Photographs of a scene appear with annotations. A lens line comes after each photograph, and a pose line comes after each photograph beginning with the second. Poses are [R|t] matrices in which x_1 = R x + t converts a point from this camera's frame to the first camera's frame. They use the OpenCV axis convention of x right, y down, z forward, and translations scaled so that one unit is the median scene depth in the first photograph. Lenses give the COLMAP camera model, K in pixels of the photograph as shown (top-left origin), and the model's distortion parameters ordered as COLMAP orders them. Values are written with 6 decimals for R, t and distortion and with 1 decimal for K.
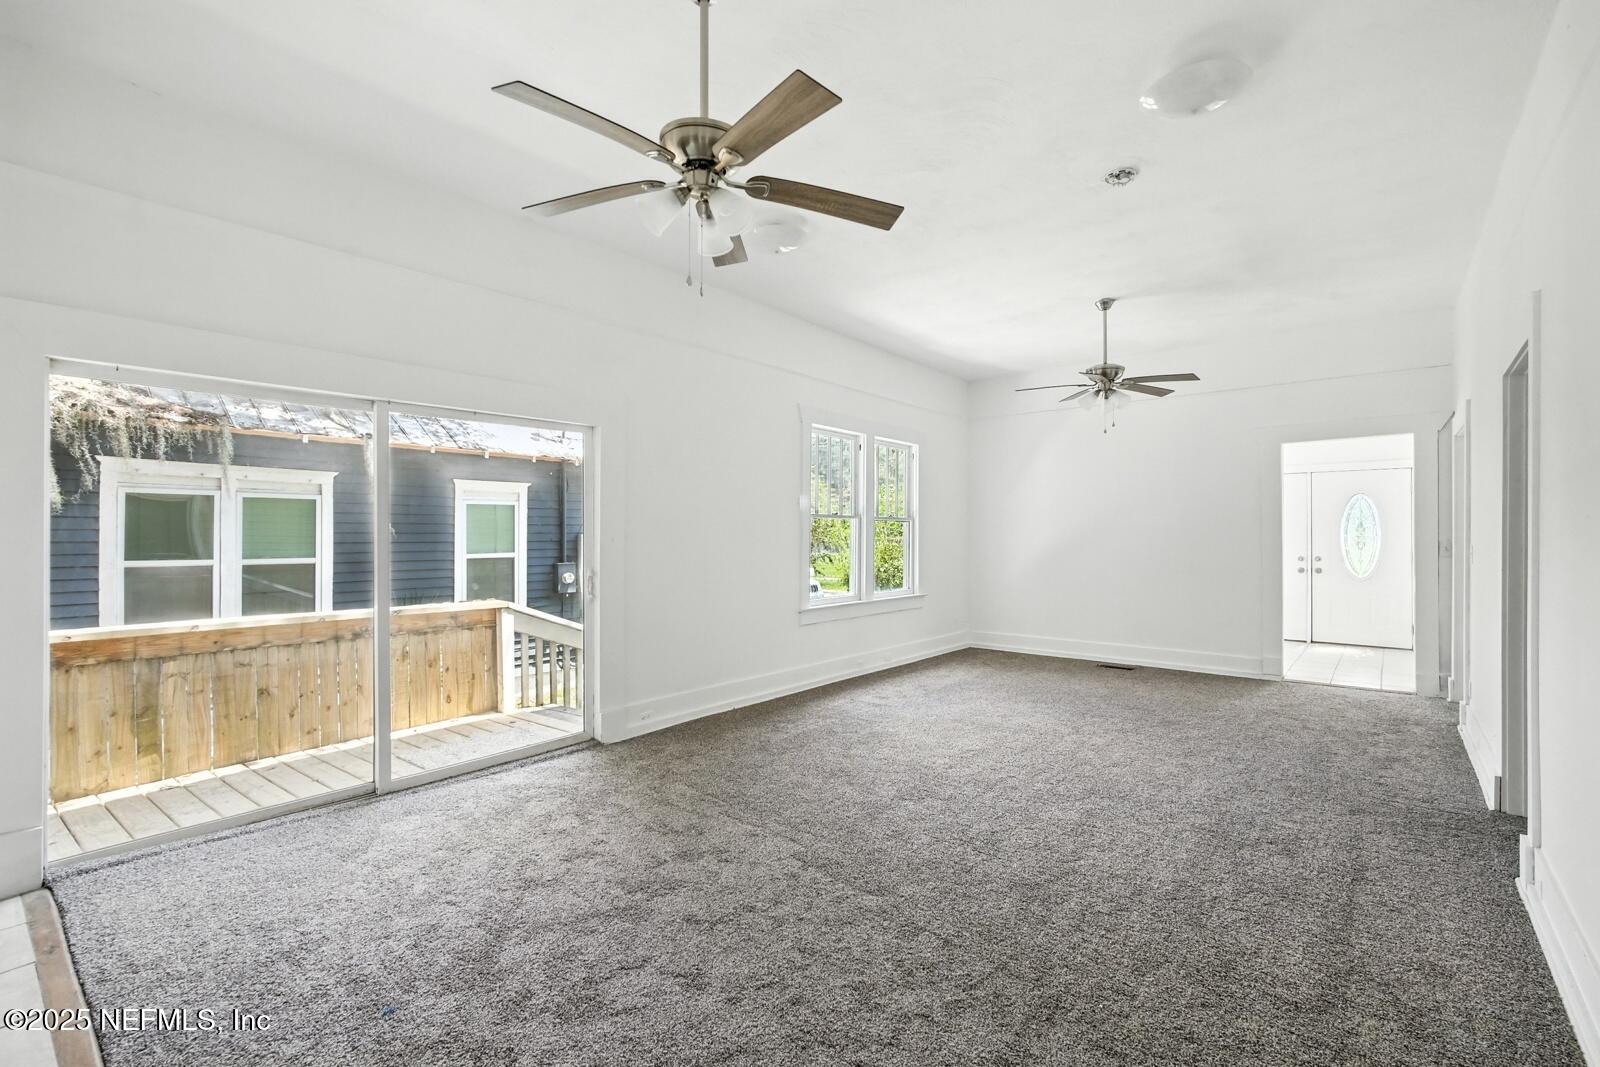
lens RADIAL K [[719.6, 0, 809.1], [0, 719.6, 528.7], [0, 0, 1]] dist [-0.000726, 0.000315]
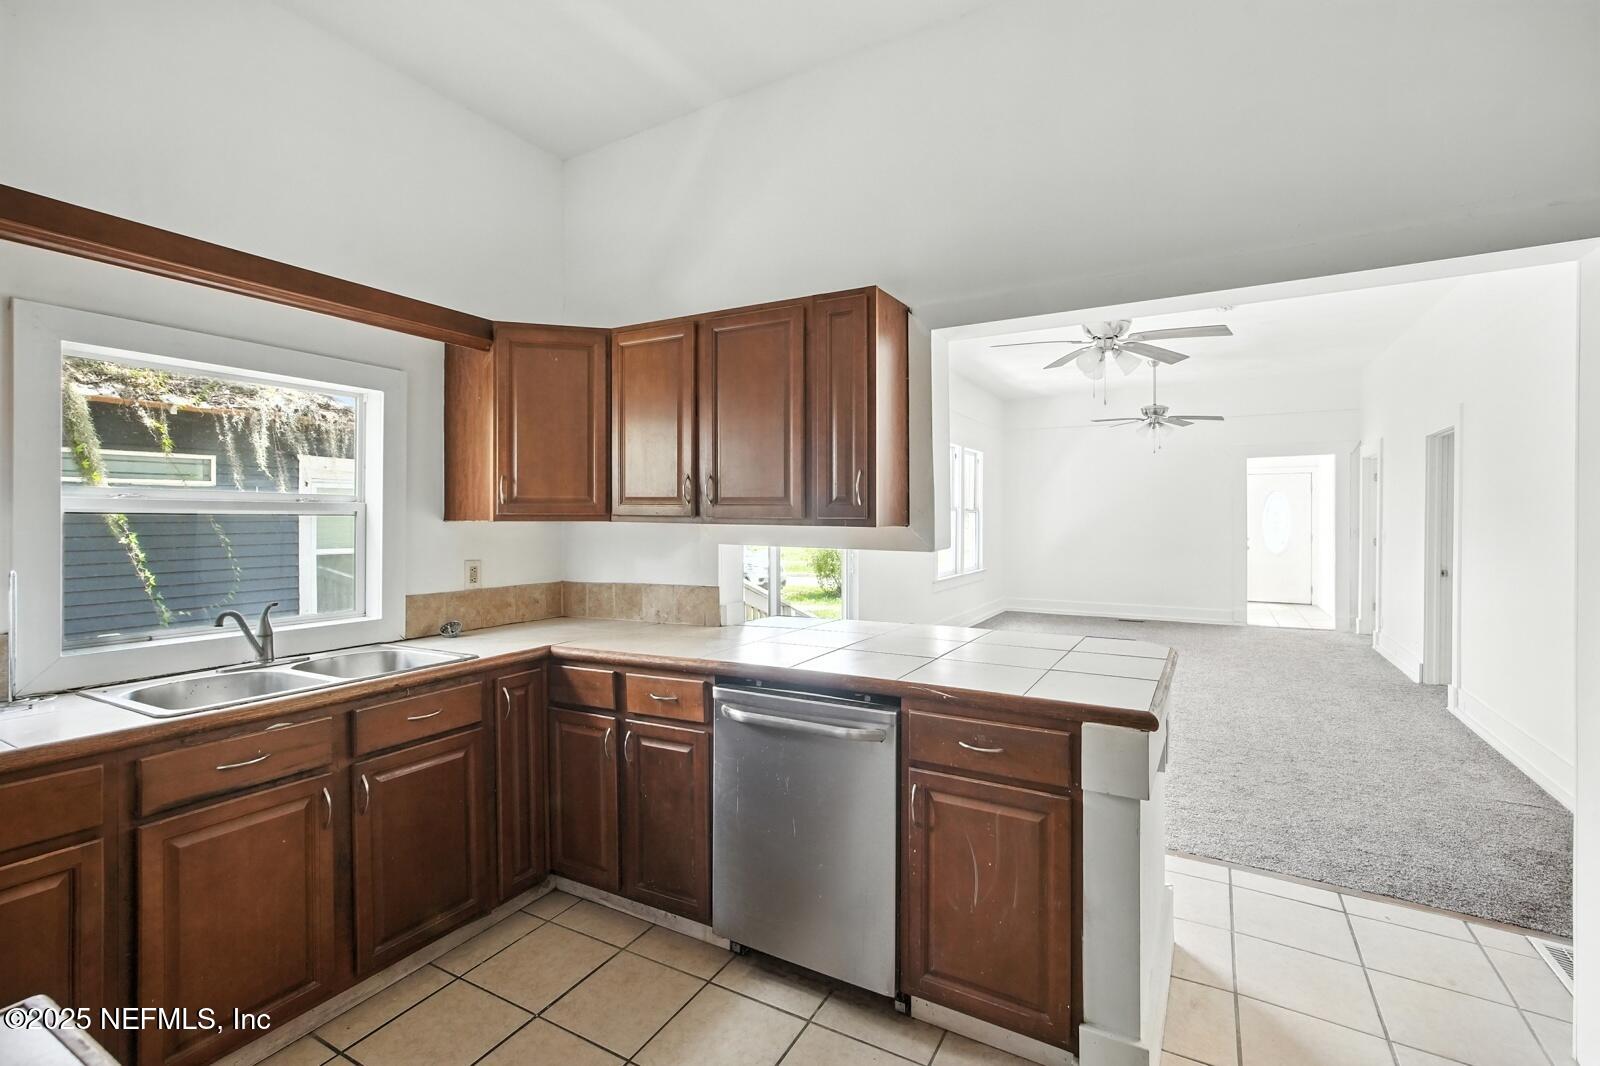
lens RADIAL K [[729.4, 0, 803.5], [0, 729.4, 517.9], [0, 0, 1]] dist [-0.000684, -0.000196]
pose [[0.985064, -0.001347, 0.172183, -0.442547], [0.000763, 0.999994, 0.003462, -0.008041], [-0.172187, -0.003279, 0.985059, -0.259444]]
